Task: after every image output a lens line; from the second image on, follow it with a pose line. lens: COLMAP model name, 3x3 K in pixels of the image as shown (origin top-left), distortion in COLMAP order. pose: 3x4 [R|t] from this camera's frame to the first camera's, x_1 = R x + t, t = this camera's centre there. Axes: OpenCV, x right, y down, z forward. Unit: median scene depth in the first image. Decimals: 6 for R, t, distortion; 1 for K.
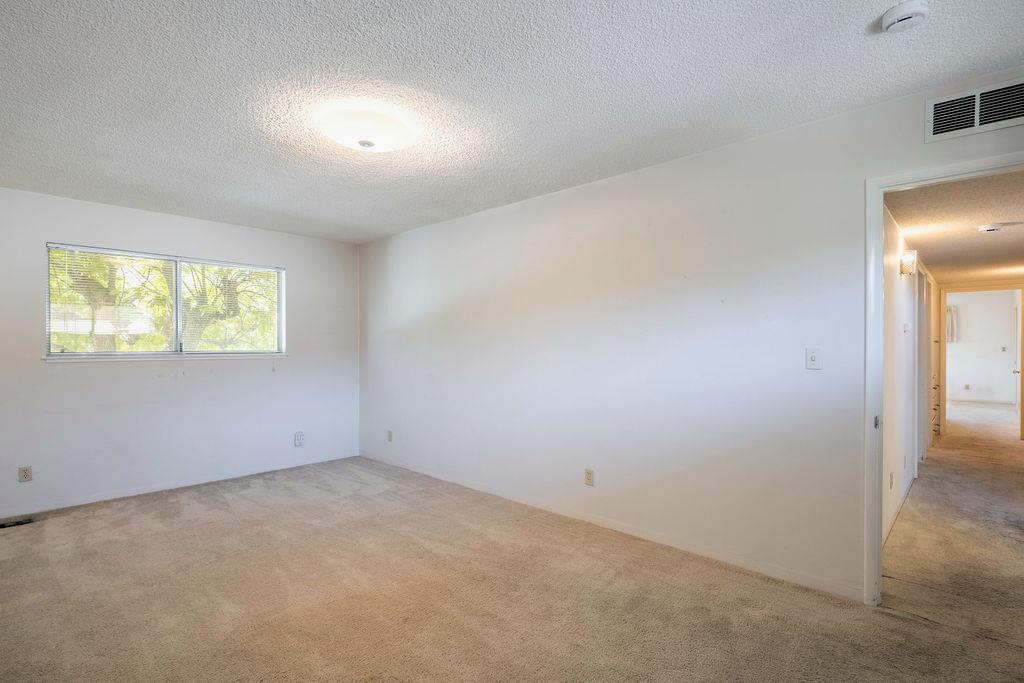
lens RADIAL K [[495.9, 0, 510.8], [0, 495.9, 348.4], [0, 0, 1]] dist [0.008117, -0.004191]
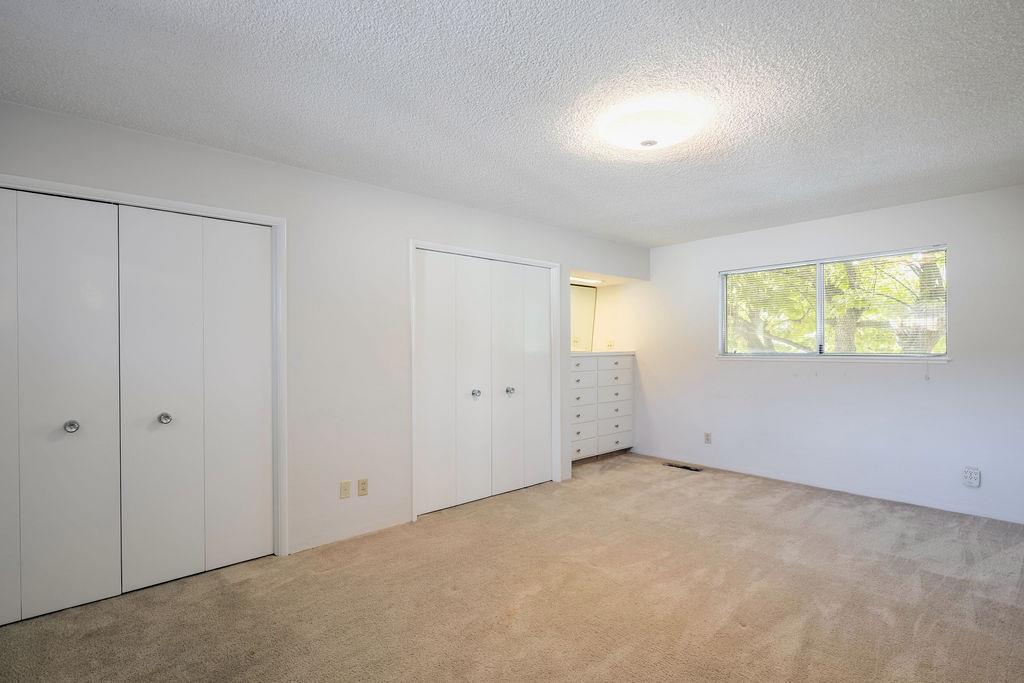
lens RADIAL K [[495.9, 0, 511.0], [0, 495.9, 344.2], [0, 0, 1]] dist [0.008117, -0.004191]
pose [[-0.089396, -0.007733, -0.995966, 0.465507], [-0.000740, 0.999970, -0.007698, -0.004220], [0.995996, 0.000049, -0.089399, 0.538016]]
